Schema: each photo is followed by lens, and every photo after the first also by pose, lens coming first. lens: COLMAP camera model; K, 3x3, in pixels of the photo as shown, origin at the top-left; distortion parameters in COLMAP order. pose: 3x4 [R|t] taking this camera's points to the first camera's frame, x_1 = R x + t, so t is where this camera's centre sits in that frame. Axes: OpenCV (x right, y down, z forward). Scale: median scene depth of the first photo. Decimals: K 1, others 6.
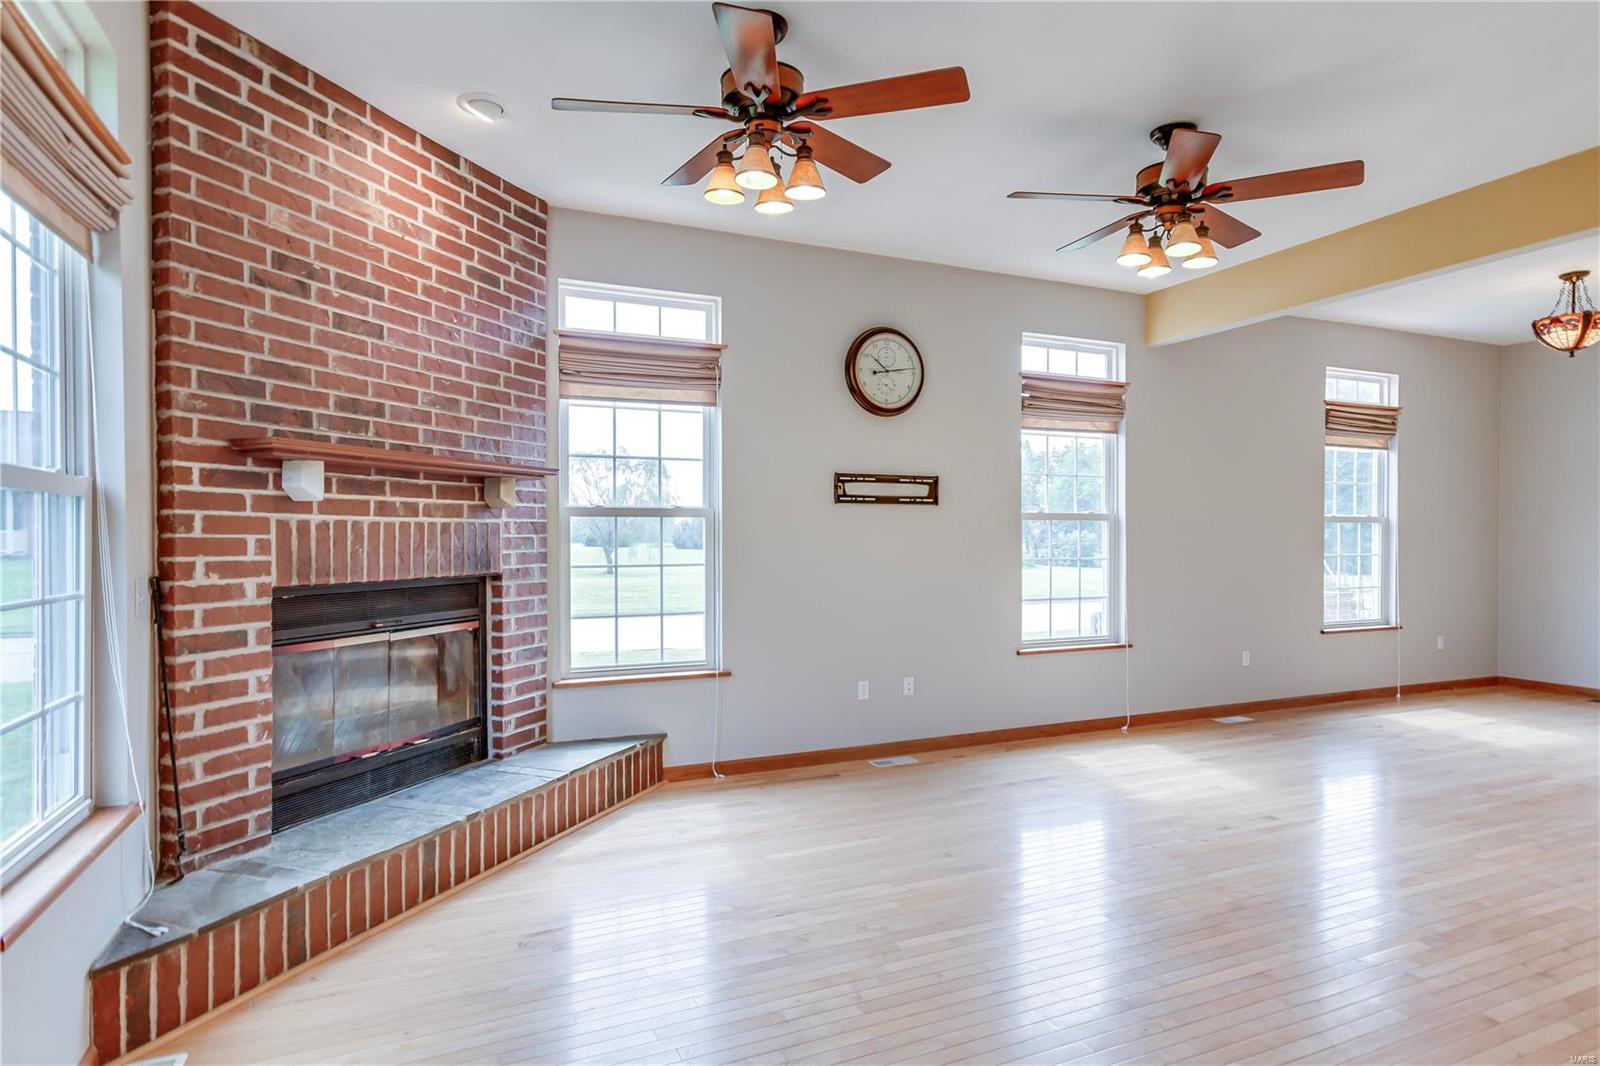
lens RADIAL K [[860.4, 0, 803.2], [0, 860.4, 546.1], [0, 0, 1]] dist [0.000563, 0.008077]
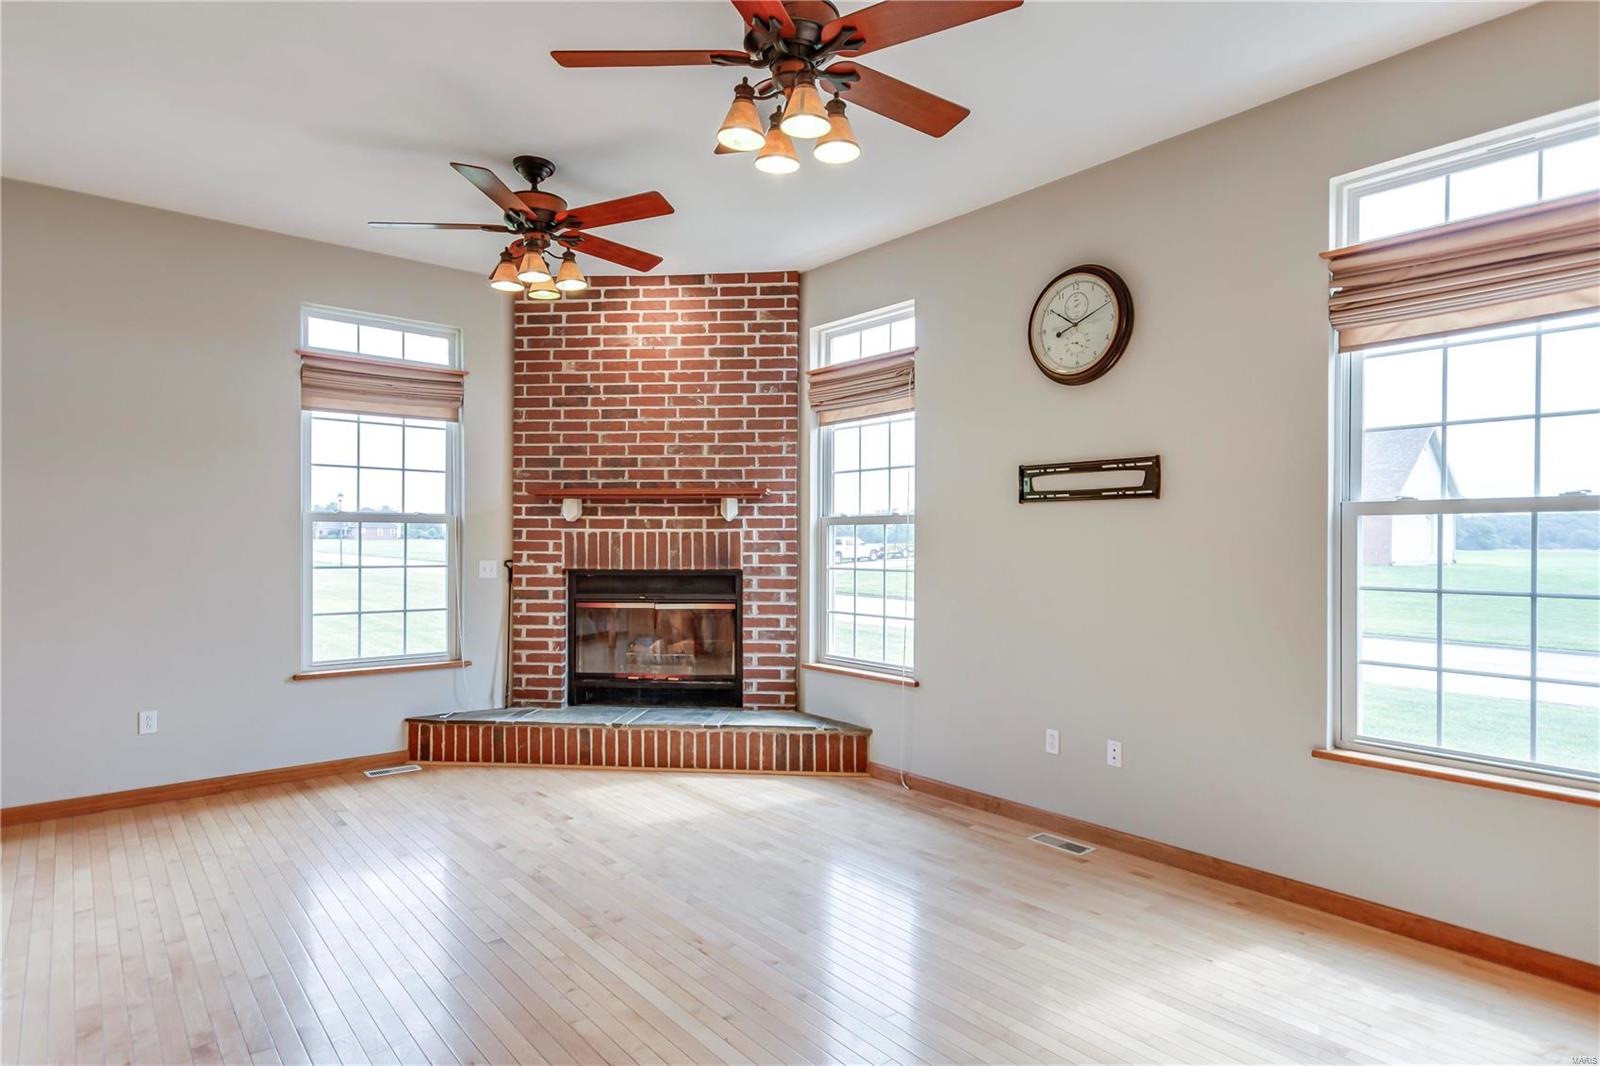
lens RADIAL K [[860.4, 0, 815.5], [0, 860.4, 542.6], [0, 0, 1]] dist [0.000563, 0.008077]
pose [[0.294926, 0.002797, -0.955516, 0.982747], [-0.015104, 0.999884, -0.001735, -0.009914], [0.955401, 0.014944, 0.294935, 0.738117]]
